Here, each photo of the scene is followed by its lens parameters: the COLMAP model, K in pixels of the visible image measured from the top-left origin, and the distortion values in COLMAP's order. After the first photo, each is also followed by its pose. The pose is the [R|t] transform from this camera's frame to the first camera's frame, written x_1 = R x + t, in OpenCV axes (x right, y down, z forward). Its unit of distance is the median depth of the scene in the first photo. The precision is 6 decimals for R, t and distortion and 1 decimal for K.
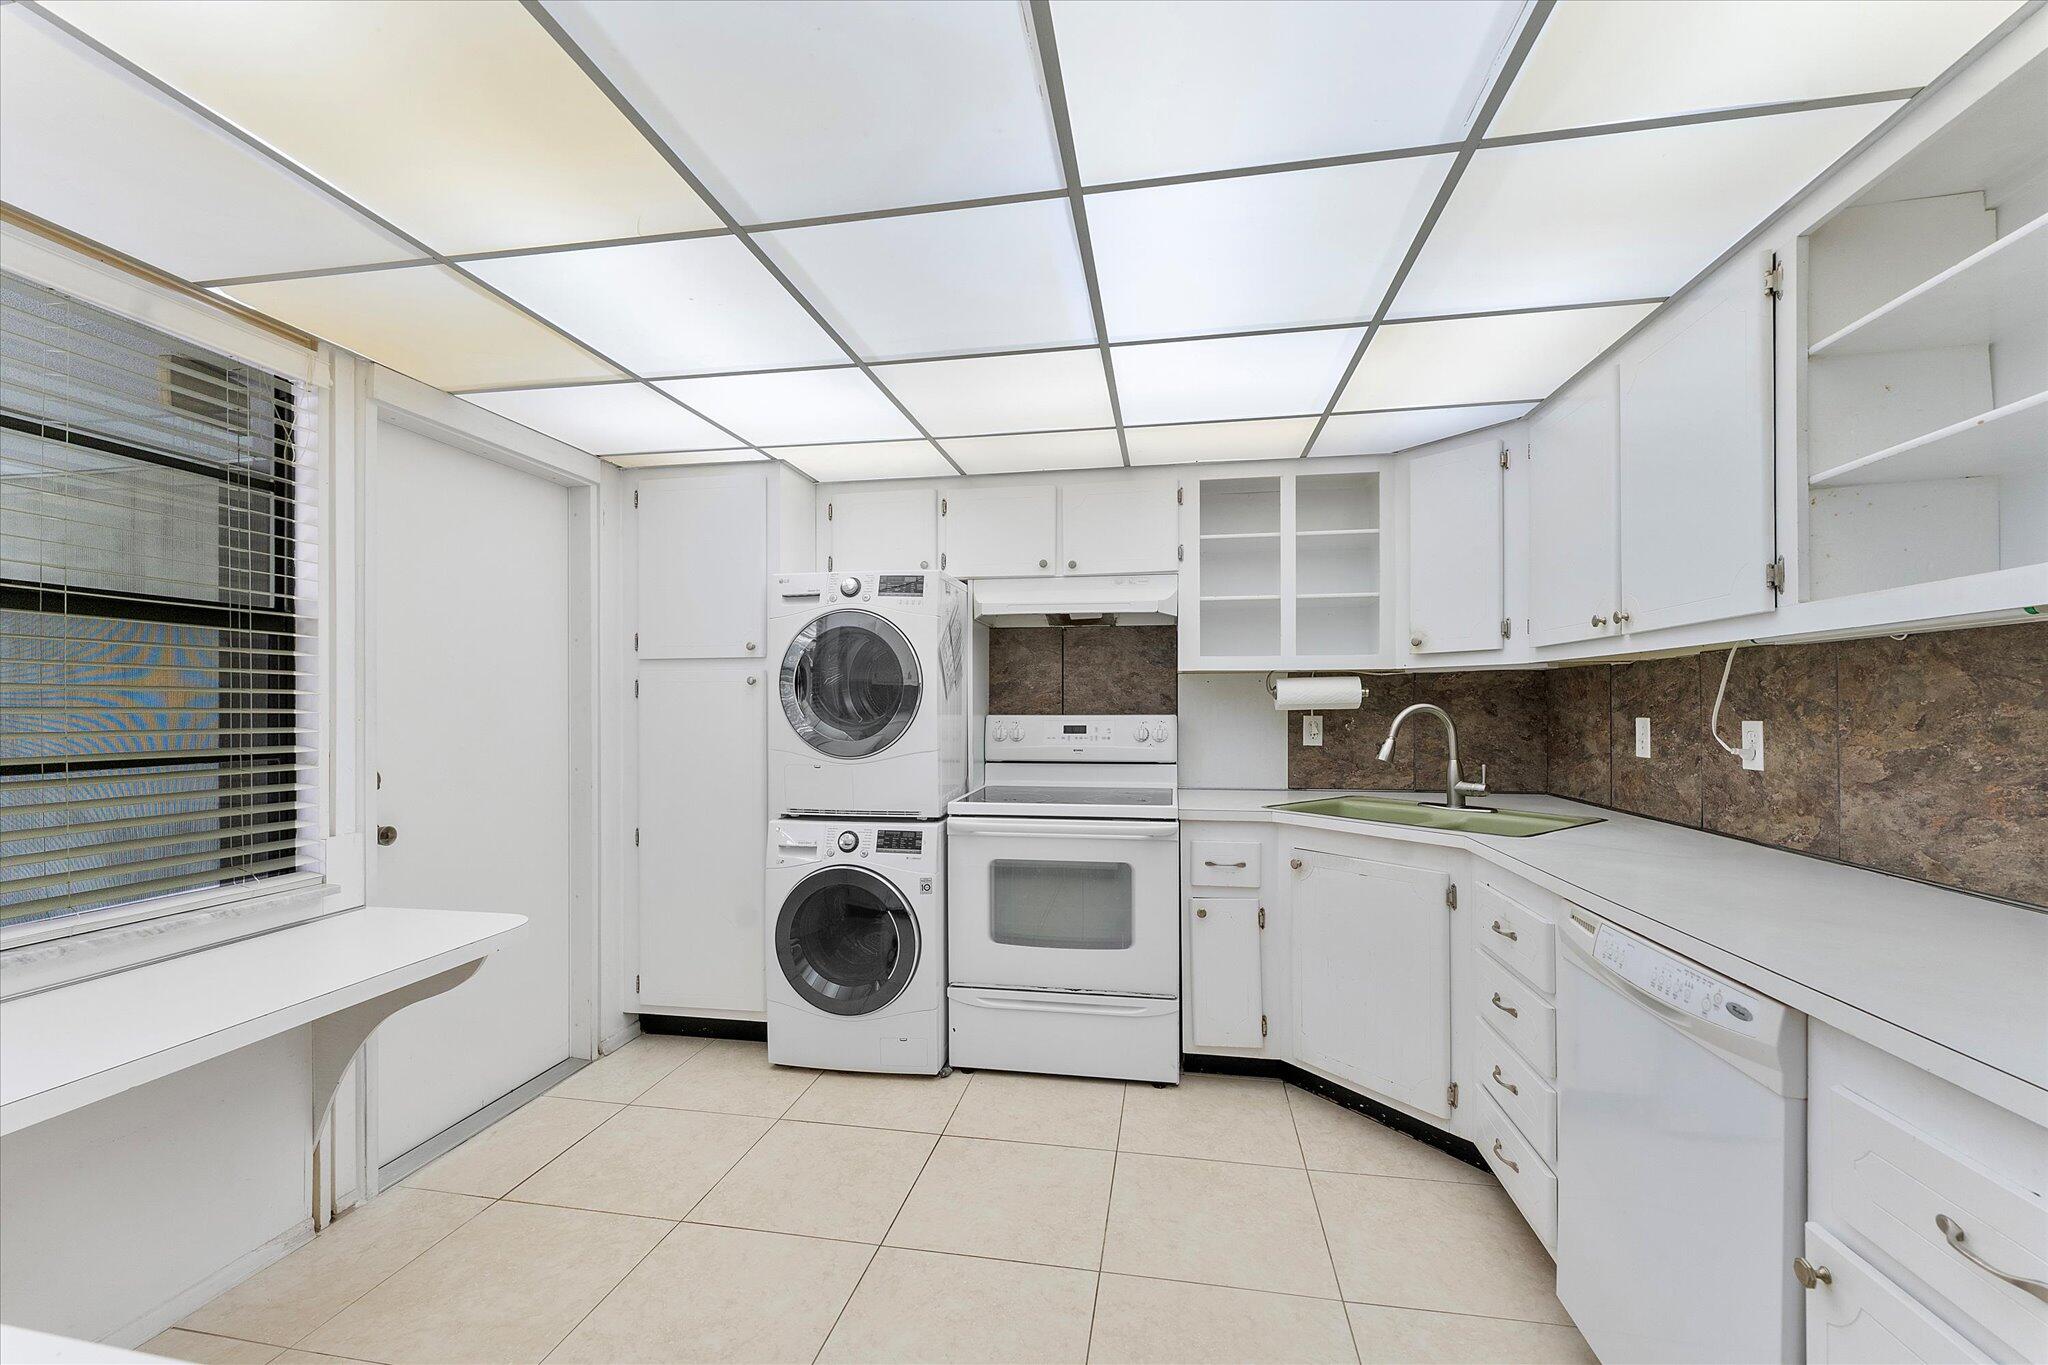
lens RADIAL K [[831.9, 0, 1017.1], [0, 831.9, 698.0], [0, 0, 1]] dist [0.000312, 0.000057]
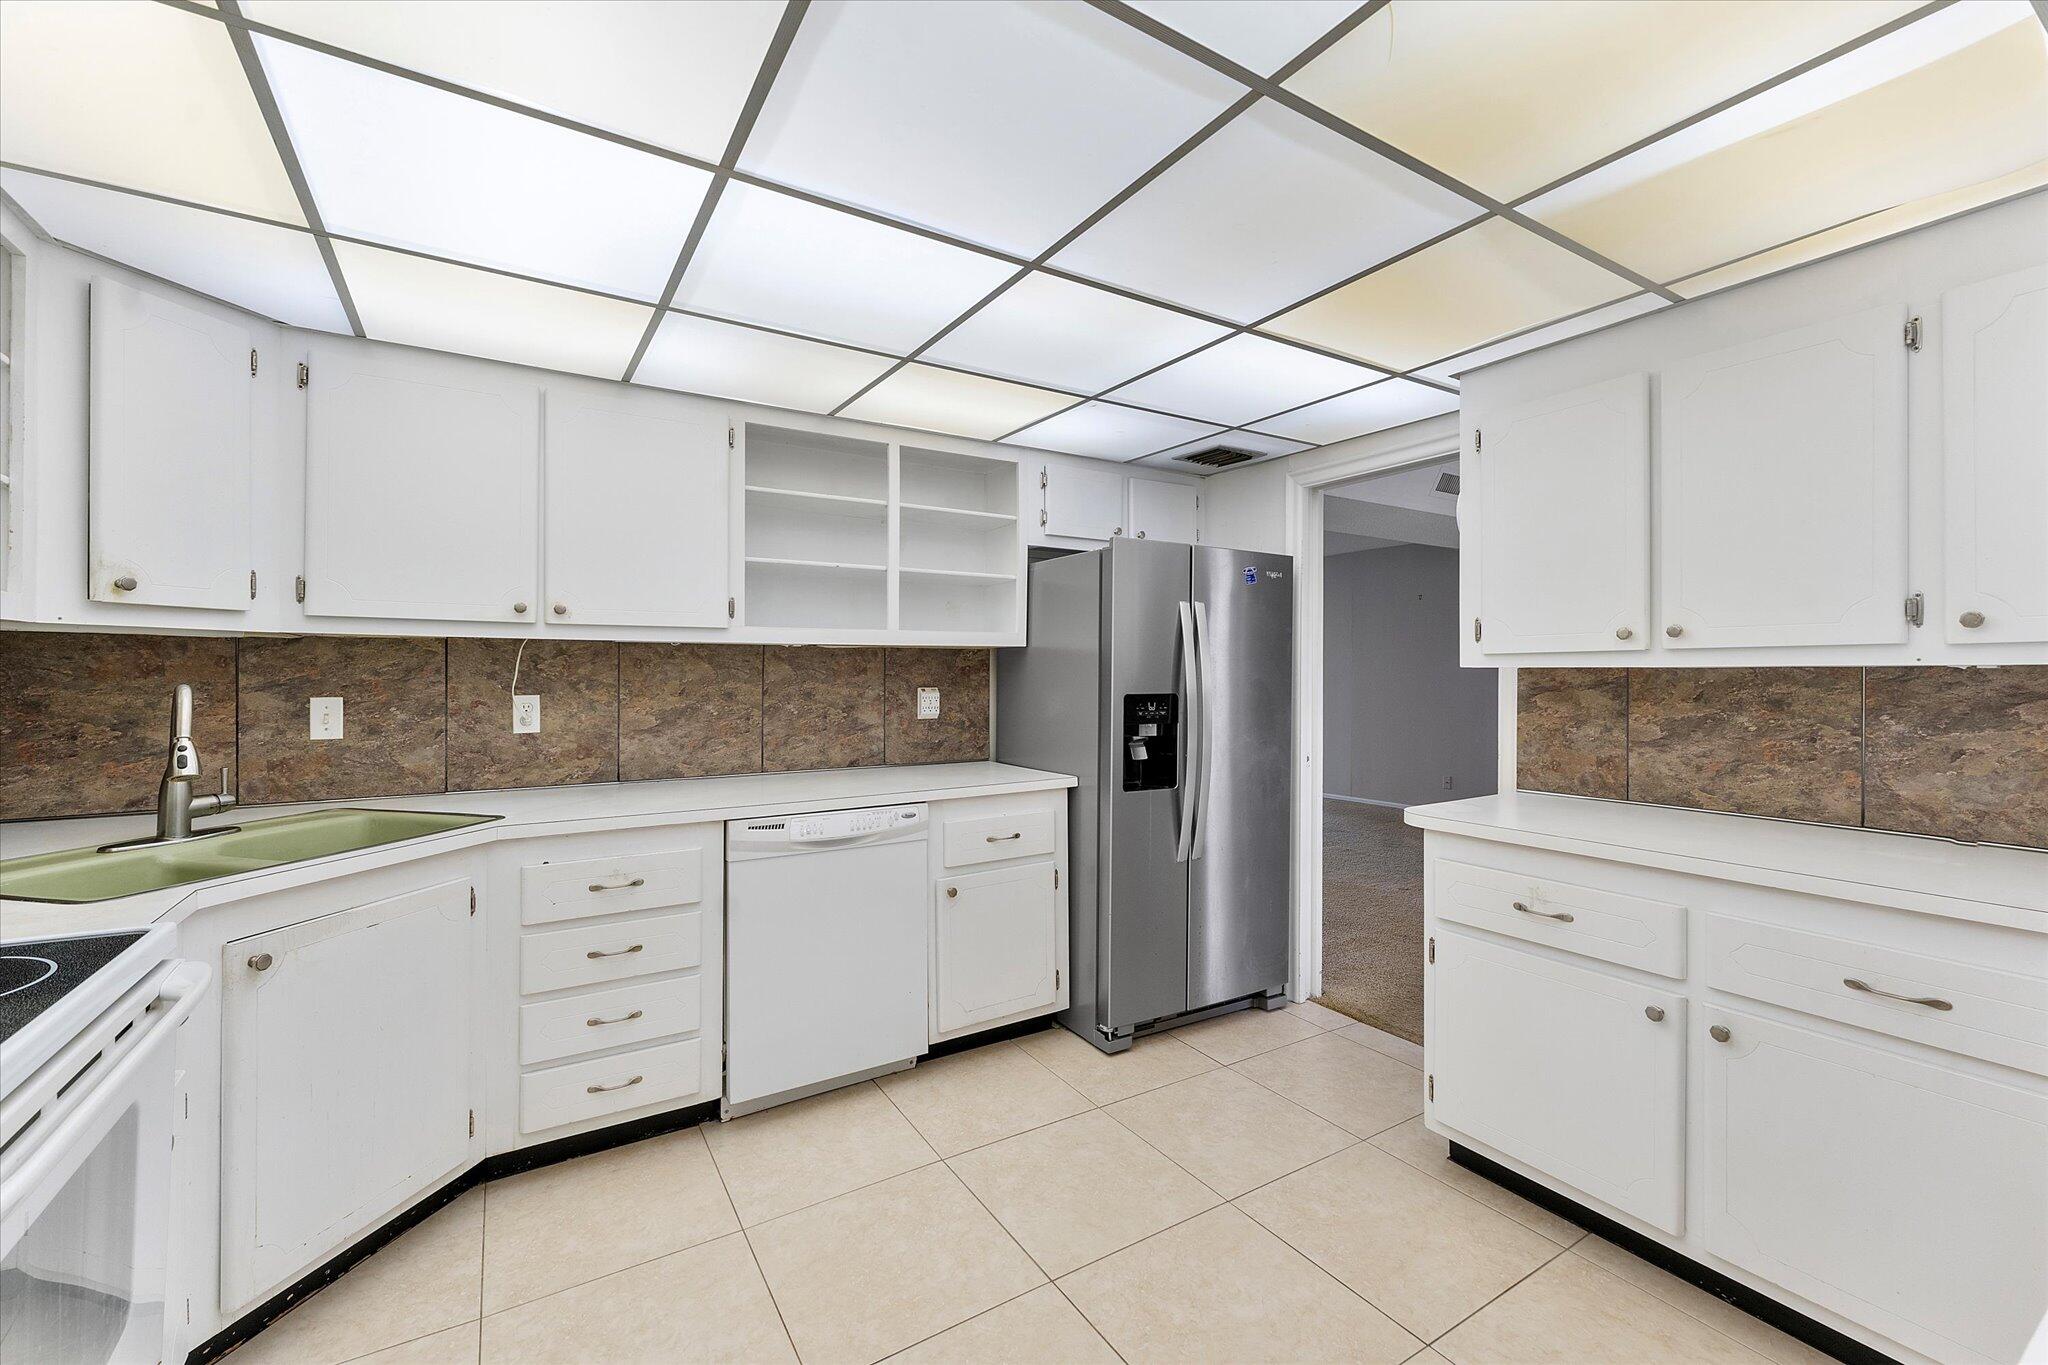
lens RADIAL K [[828.4, 0, 1024.2], [0, 828.4, 688.4], [0, 0, 1]] dist [-0.000894, 0.000001]
pose [[-0.679128, -0.015888, 0.733848, -0.644276], [-0.008253, 0.999868, 0.014010, -0.007971], [-0.733973, 0.003458, -0.679169, 1.443707]]
